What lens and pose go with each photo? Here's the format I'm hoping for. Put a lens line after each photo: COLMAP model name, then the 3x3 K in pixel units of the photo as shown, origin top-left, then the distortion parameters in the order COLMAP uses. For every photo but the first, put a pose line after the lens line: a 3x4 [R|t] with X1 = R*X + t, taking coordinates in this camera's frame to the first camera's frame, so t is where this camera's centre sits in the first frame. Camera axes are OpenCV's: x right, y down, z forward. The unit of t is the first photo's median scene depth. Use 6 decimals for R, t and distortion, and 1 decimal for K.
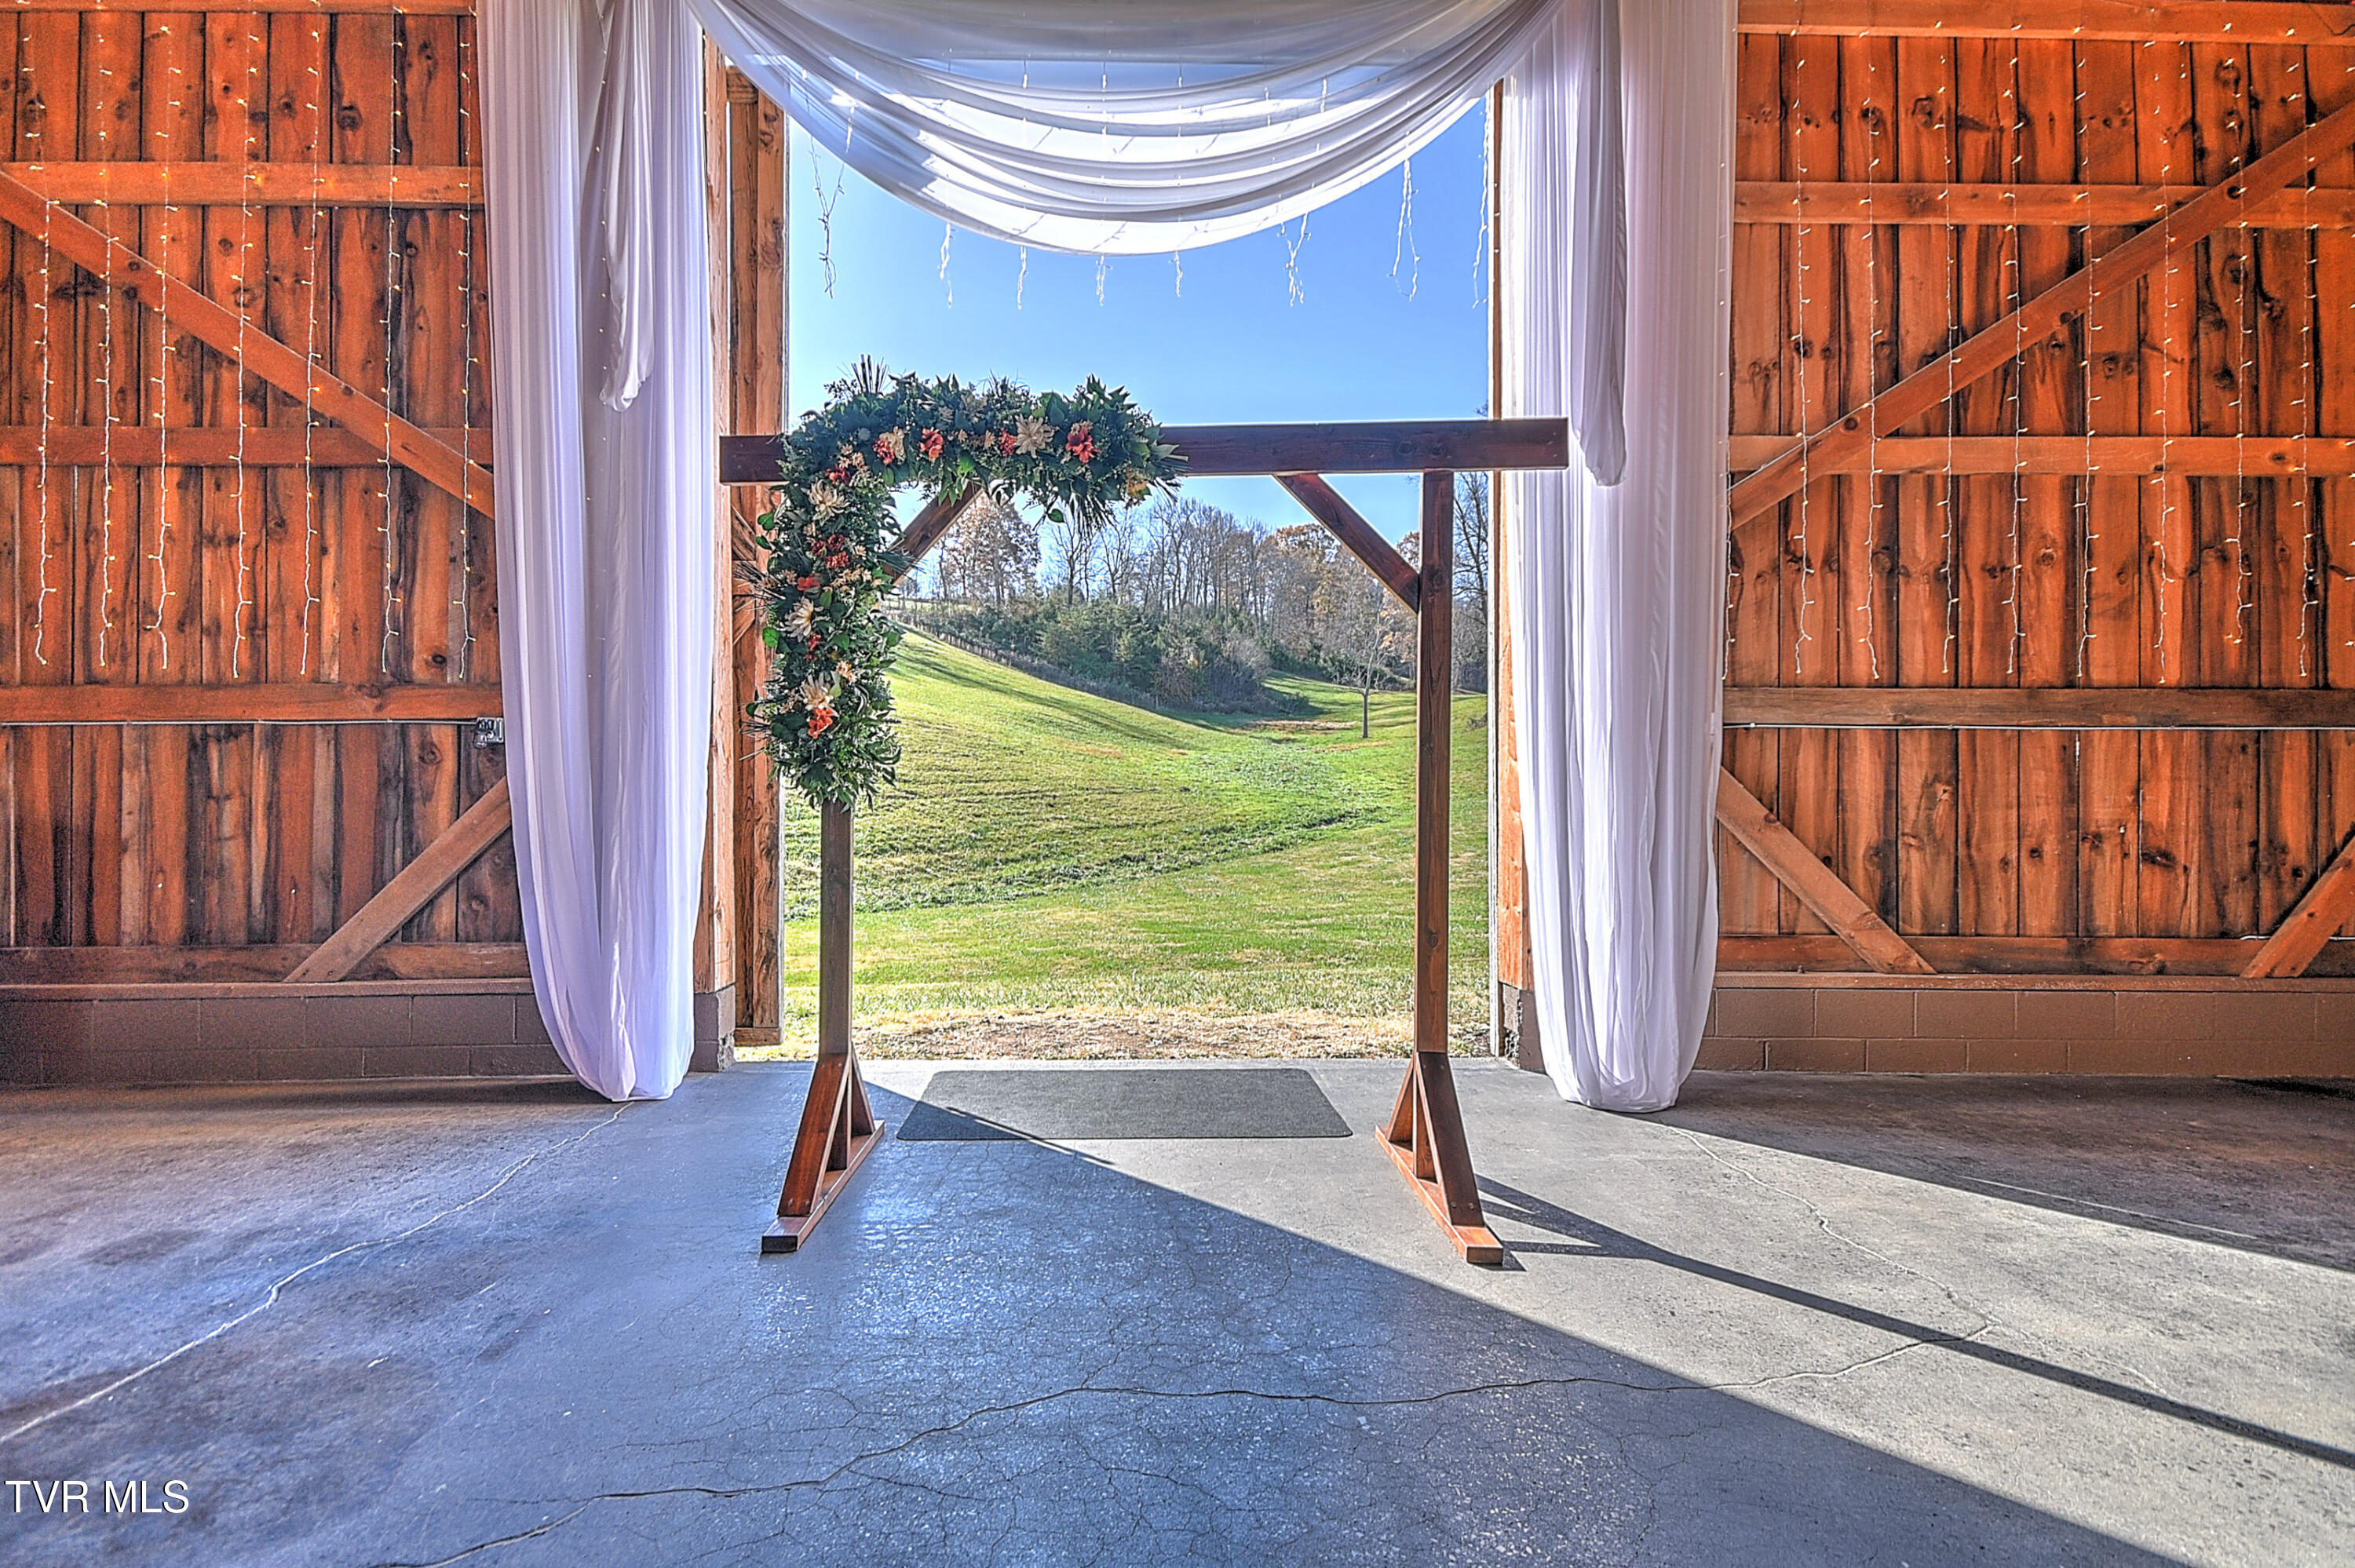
lens RADIAL K [[1145.7, 0, 1177.5], [0, 1145.7, 784.0], [0, 0, 1]] dist [0.042993, -0.019407]
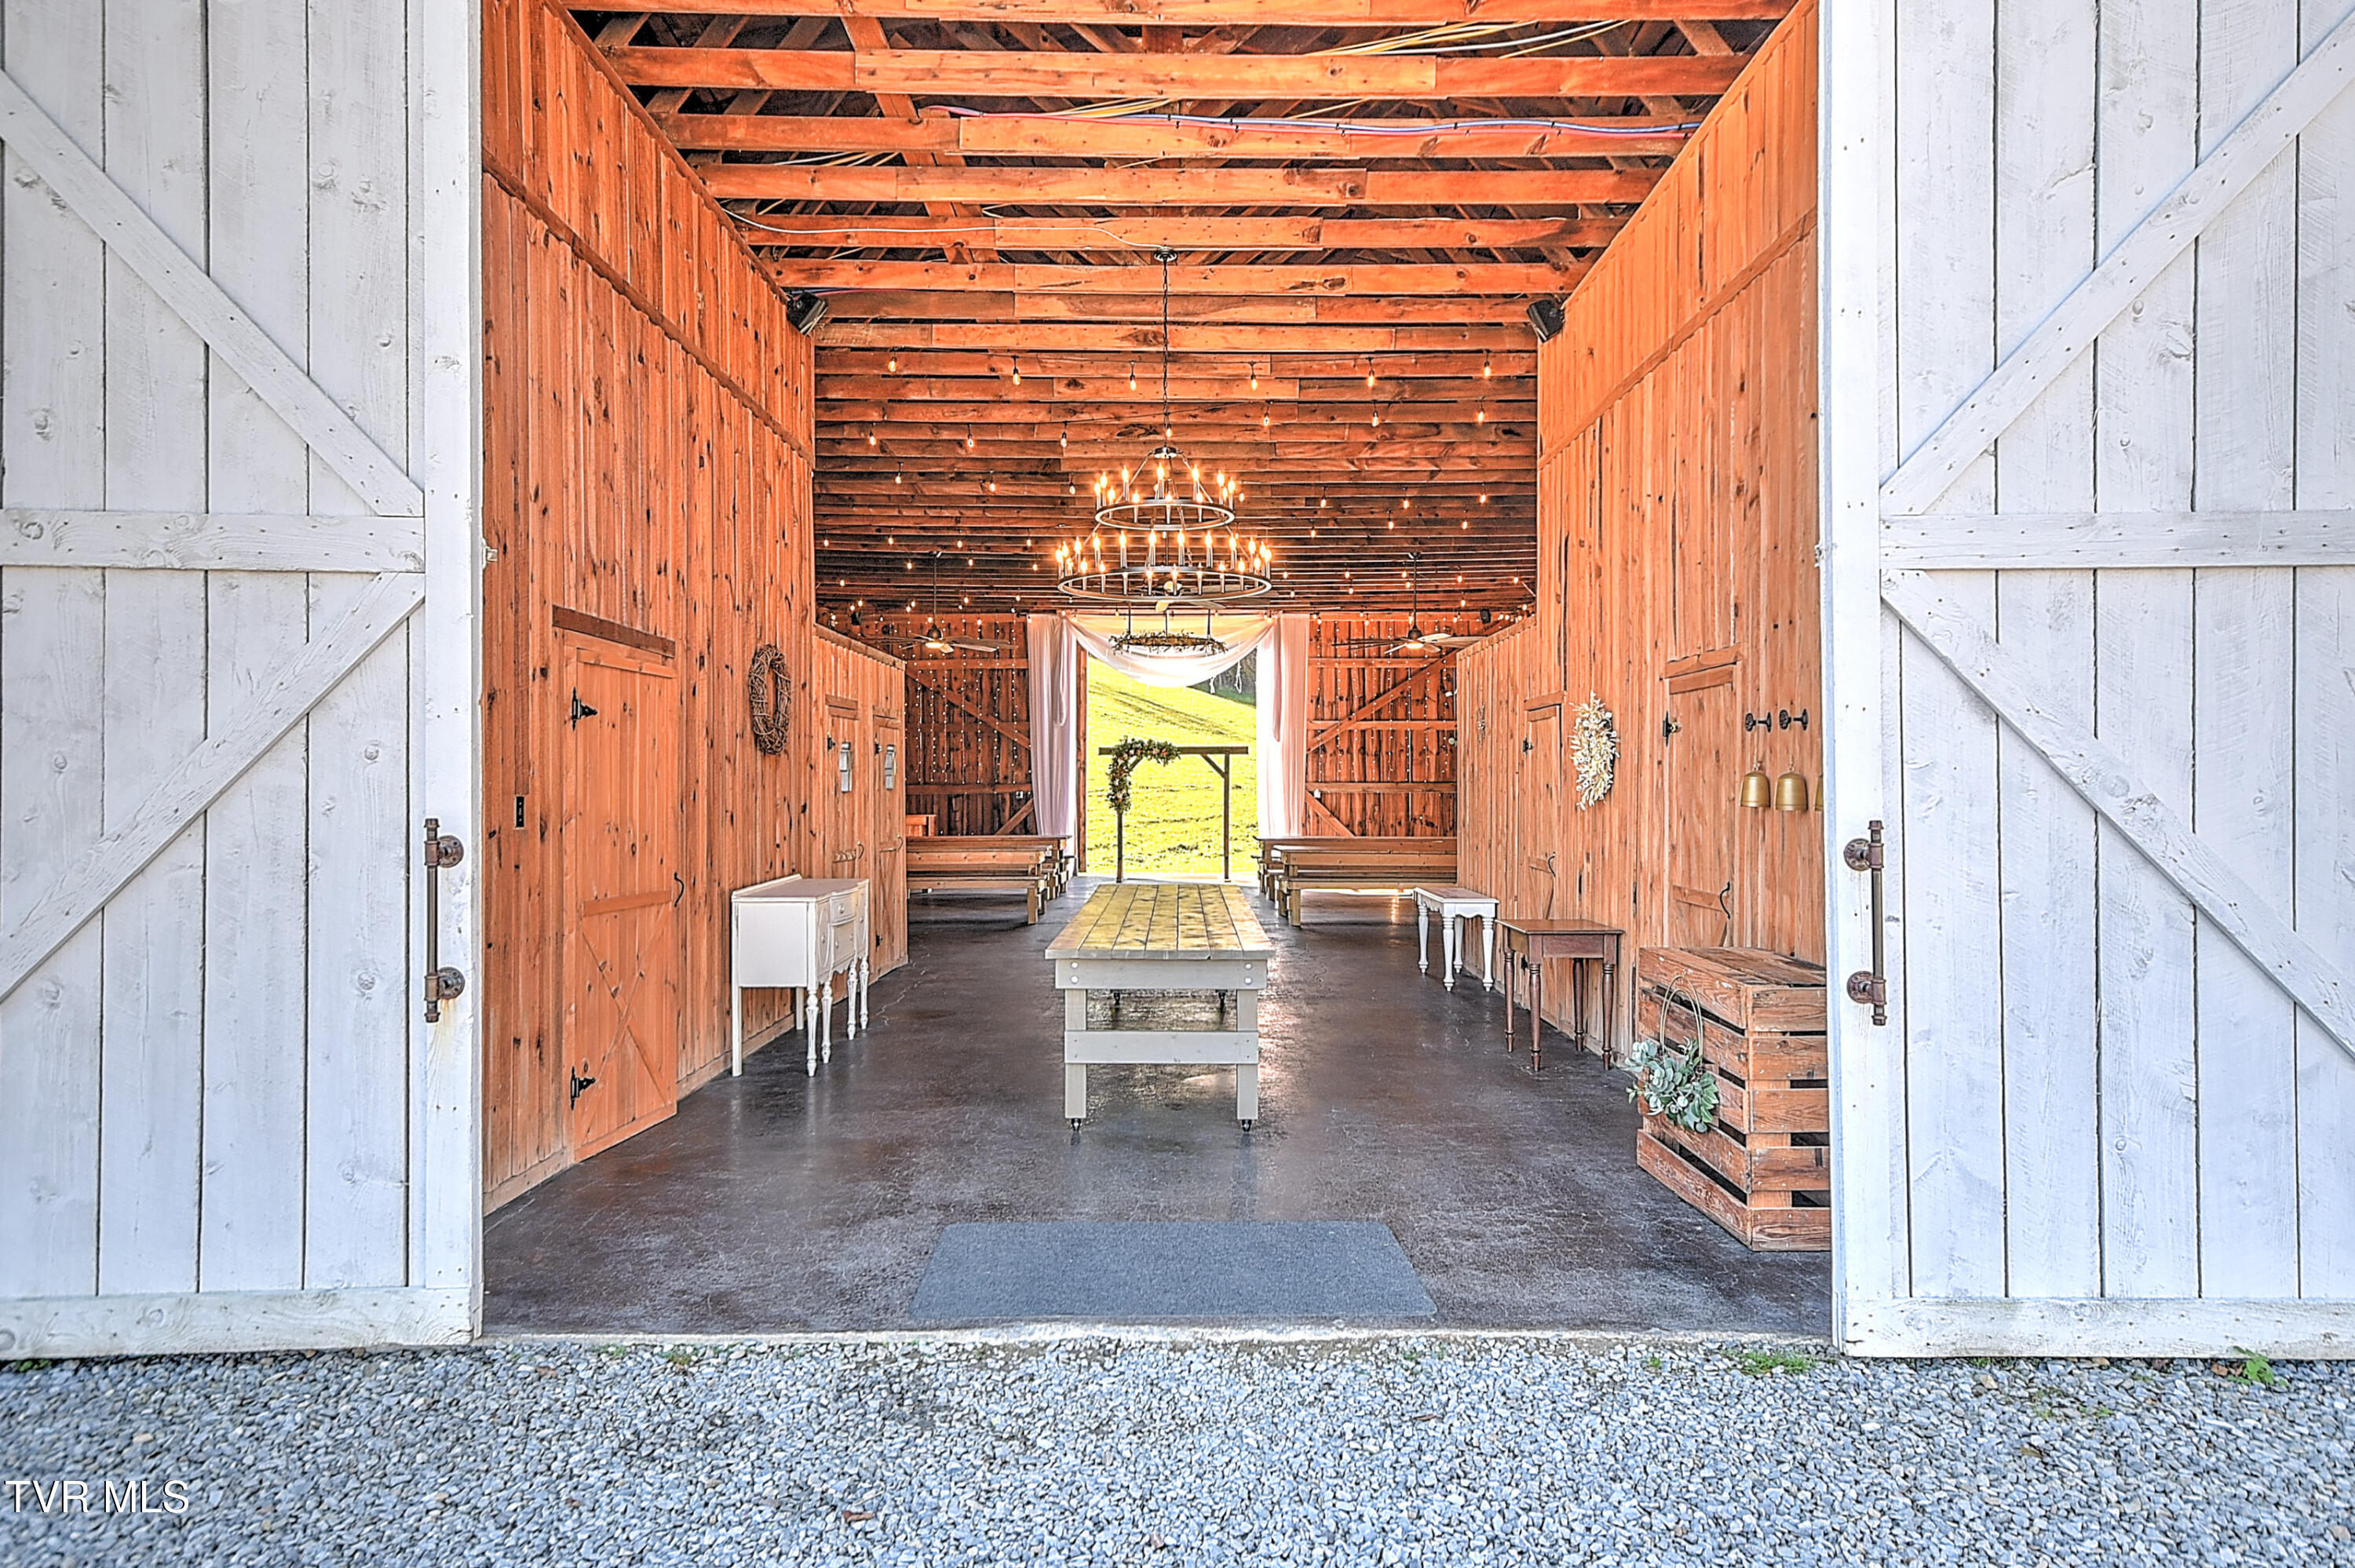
lens RADIAL K [[1533.8, 0, 1168.1], [0, 1533.8, 815.1], [0, 0, 1]] dist [0.051729, -0.000110]
pose [[0.998301, -0.004177, -0.058116, 0.247942], [0.006063, 0.999460, 0.032309, -0.146419], [0.057950, -0.032606, 0.997787, -4.354977]]
